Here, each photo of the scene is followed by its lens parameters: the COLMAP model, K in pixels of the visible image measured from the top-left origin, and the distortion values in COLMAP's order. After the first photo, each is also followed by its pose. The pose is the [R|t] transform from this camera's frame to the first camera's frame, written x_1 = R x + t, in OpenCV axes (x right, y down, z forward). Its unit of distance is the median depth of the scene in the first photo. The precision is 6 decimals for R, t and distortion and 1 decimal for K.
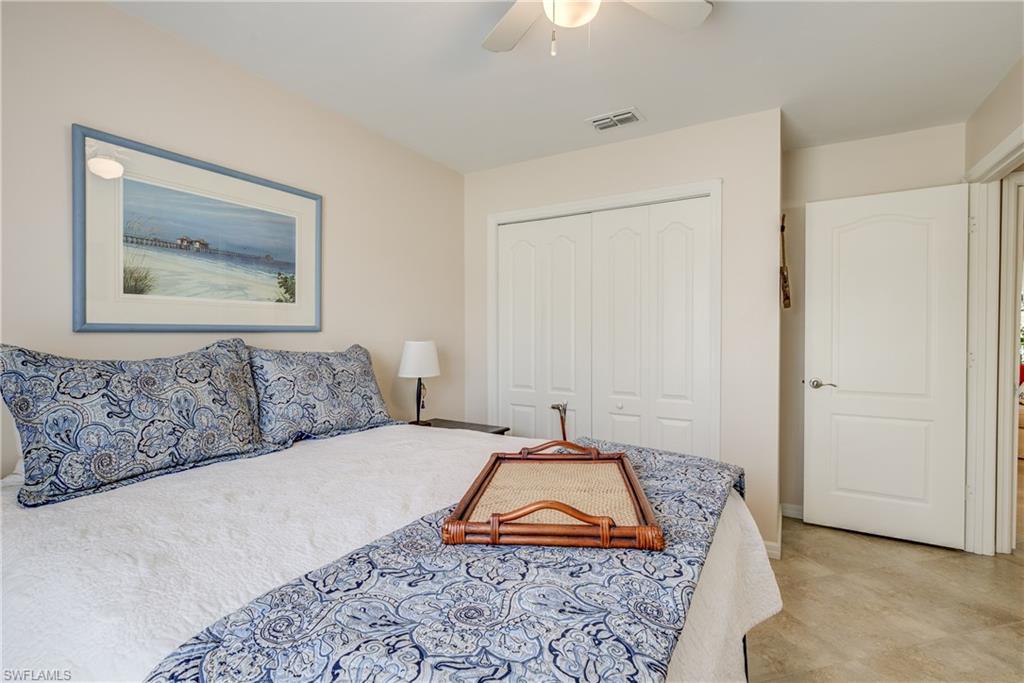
lens RADIAL K [[461.1, 0, 518.4], [0, 461.1, 338.8], [0, 0, 1]] dist [-0.007104, 0.000191]
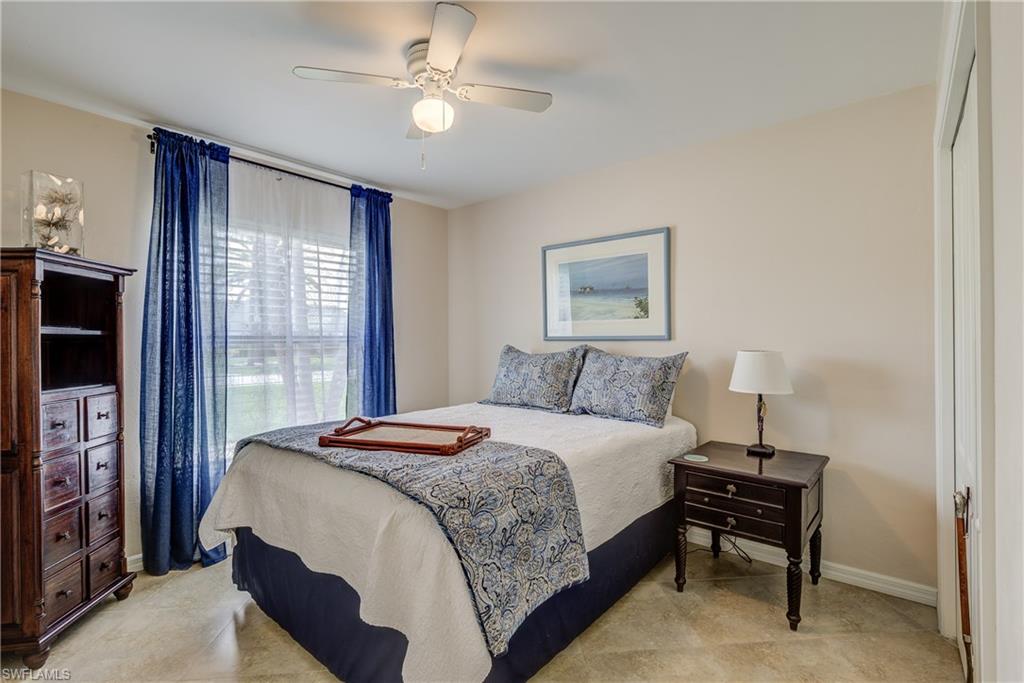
lens RADIAL K [[461.1, 0, 518.4], [0, 461.1, 338.8], [0, 0, 1]] dist [-0.007104, 0.000191]
pose [[-0.163330, -0.002332, -0.986569, 0.884748], [-0.011523, 0.999934, -0.000456, -0.015474], [0.986504, 0.011294, -0.163346, 0.882502]]
